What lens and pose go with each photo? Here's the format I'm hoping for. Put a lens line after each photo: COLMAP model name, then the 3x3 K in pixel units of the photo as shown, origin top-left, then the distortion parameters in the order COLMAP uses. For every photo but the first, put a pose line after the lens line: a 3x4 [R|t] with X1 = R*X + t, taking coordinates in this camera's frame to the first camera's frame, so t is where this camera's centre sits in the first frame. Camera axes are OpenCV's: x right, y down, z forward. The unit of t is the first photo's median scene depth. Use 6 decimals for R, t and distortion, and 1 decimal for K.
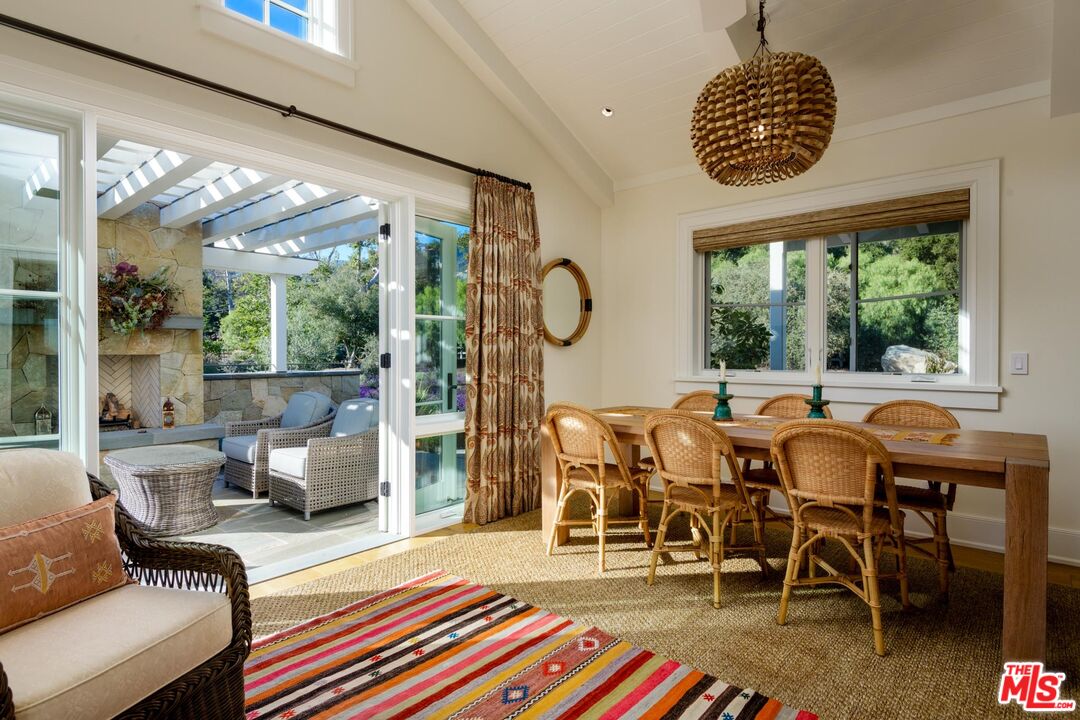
lens RADIAL K [[568.6, 0, 541.5], [0, 568.6, 358.6], [0, 0, 1]] dist [0.004640, 0.000189]
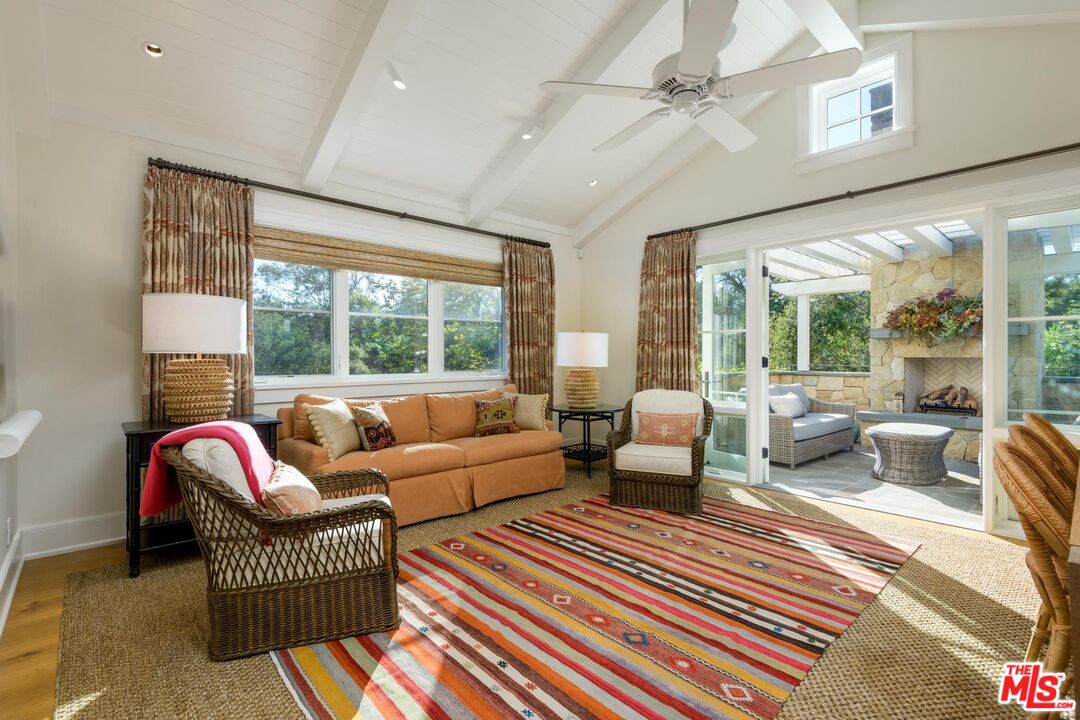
lens RADIAL K [[500.7, 0, 541.1], [0, 500.7, 356.2], [0, 0, 1]] dist [-0.000463, -0.000060]
pose [[-0.121242, 0.001533, -0.992622, 1.268360], [-0.011669, 0.999928, 0.002969, -0.007627], [0.992554, 0.011943, -0.121215, 0.472556]]
